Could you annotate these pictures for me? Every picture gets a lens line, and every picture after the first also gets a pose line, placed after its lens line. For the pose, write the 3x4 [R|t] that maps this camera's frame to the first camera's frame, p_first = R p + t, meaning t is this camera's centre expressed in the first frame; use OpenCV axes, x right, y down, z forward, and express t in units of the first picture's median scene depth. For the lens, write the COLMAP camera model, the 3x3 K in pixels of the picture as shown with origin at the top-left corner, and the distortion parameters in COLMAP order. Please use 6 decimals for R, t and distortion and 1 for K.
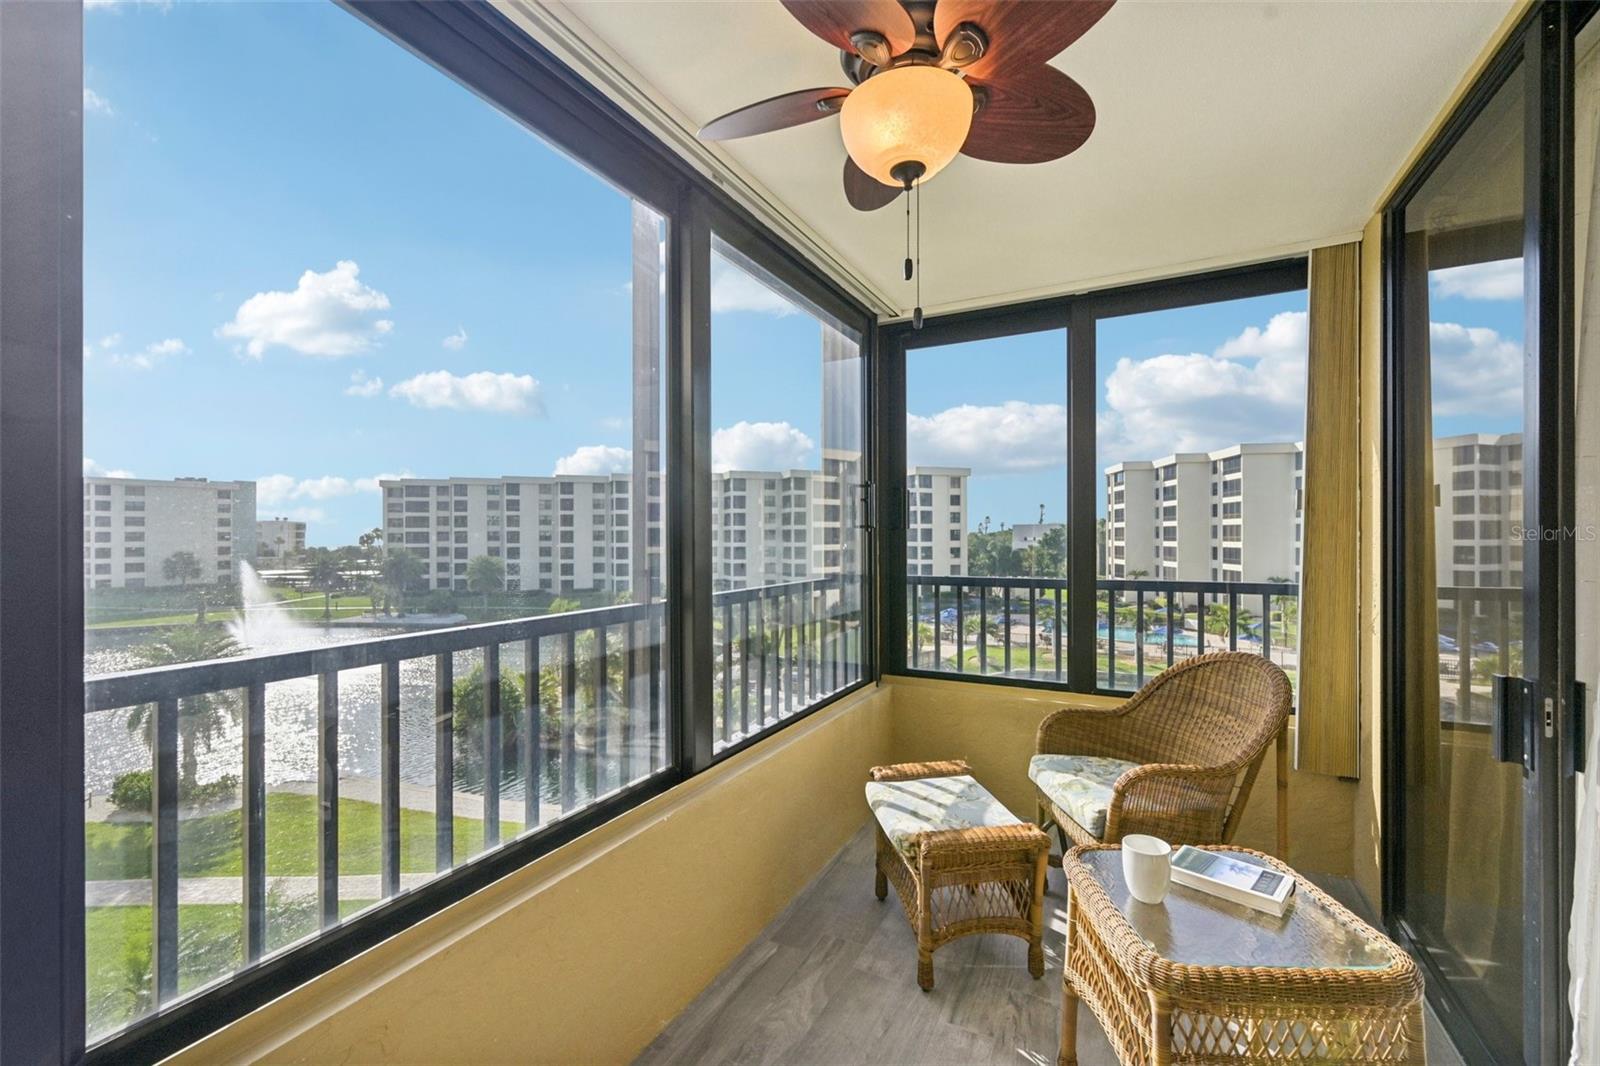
lens RADIAL K [[651.9, 0, 800.0], [0, 651.9, 533.0], [0, 0, 1]] dist [0.009360, 0.000077]
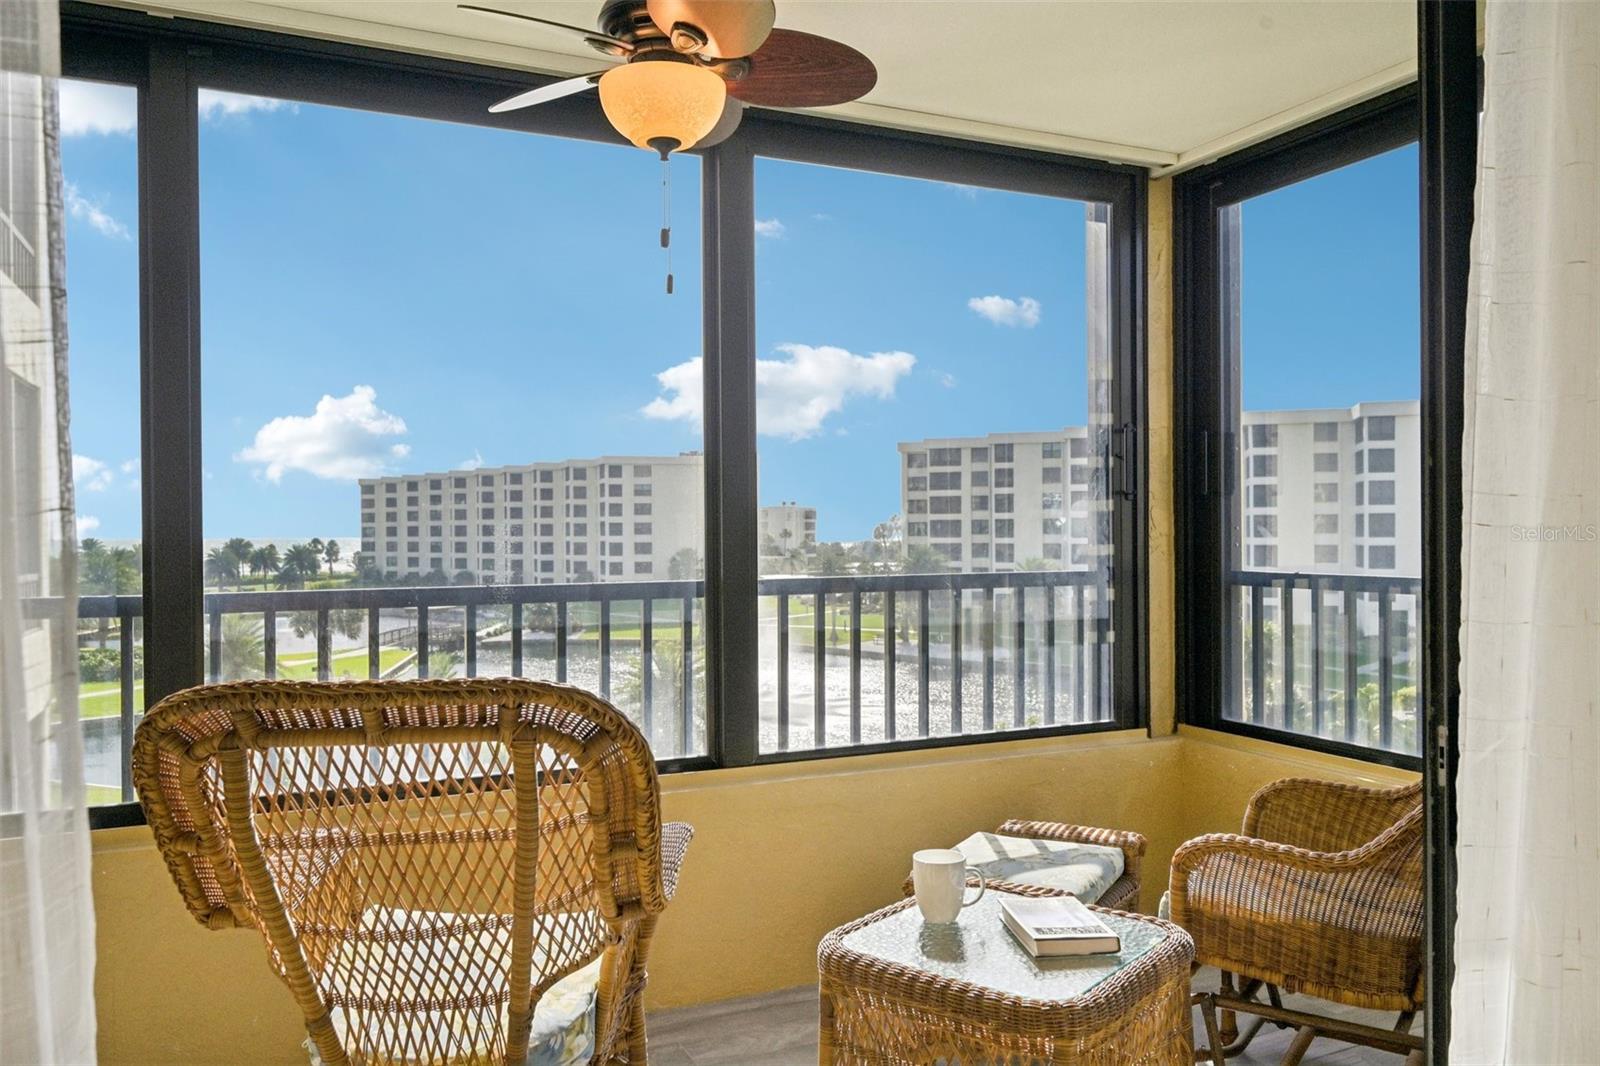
lens RADIAL K [[1178.2, 0, 800.0], [0, 1178.2, 533.0], [0, 0, 1]] dist [-0.003063, 0.000430]
pose [[0.785934, -0.000725, -0.618310, 0.550954], [0.007375, 0.999939, 0.008202, 0.013413], [0.618266, -0.011006, 0.785892, -0.146625]]
